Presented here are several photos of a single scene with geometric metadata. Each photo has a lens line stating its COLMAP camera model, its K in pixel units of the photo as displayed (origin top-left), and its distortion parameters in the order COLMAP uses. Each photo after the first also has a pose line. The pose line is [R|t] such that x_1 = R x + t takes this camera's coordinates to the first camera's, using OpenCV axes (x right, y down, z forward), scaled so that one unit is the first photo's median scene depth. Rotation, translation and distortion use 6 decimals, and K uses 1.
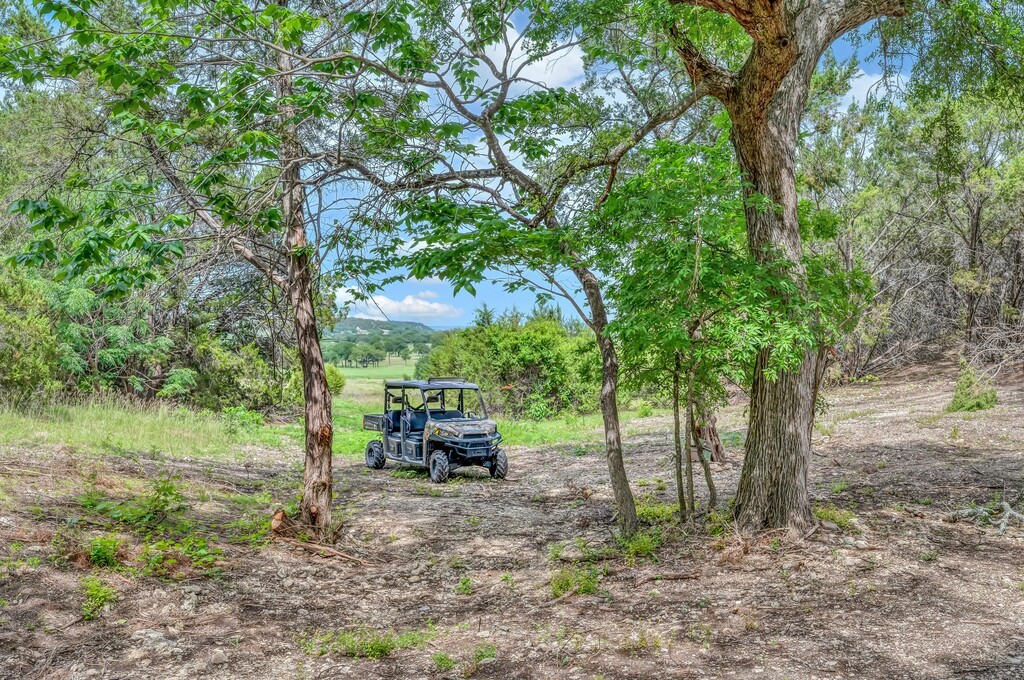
lens RADIAL K [[878.8, 0, 514.6], [0, 878.8, 342.9], [0, 0, 1]] dist [0.011626, 0.000907]
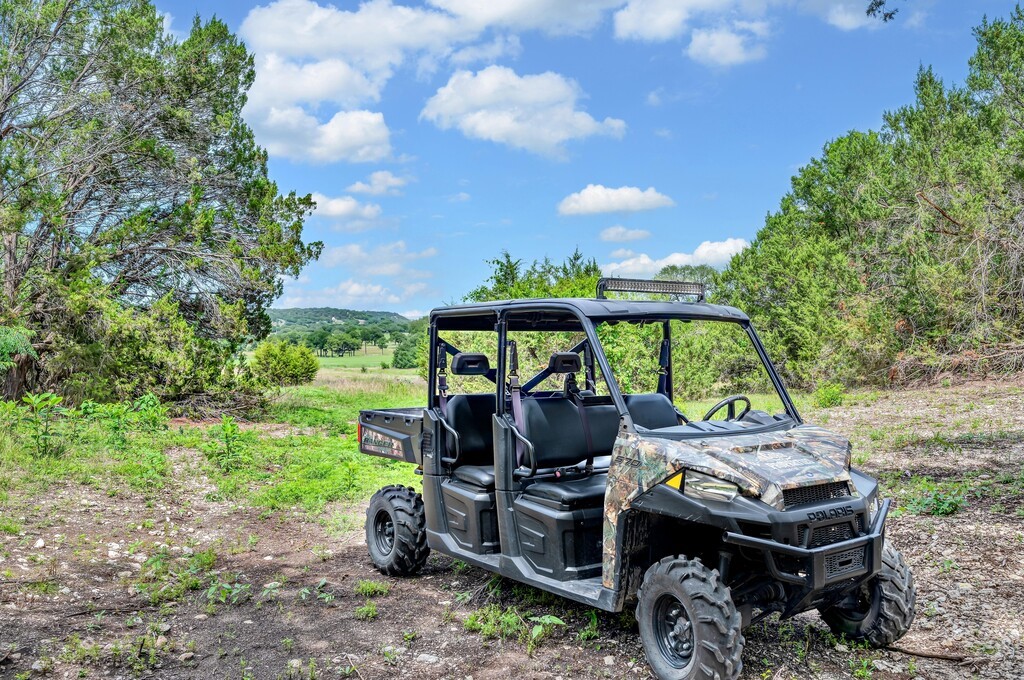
lens RADIAL K [[829.7, 0, 508.9], [0, 829.7, 340.0], [0, 0, 1]] dist [-0.035961, -0.001026]
pose [[0.999432, -0.008126, 0.032700, -0.126427], [0.007945, 0.999953, 0.005634, 0.053696], [-0.032744, -0.005371, 0.999449, 0.686067]]
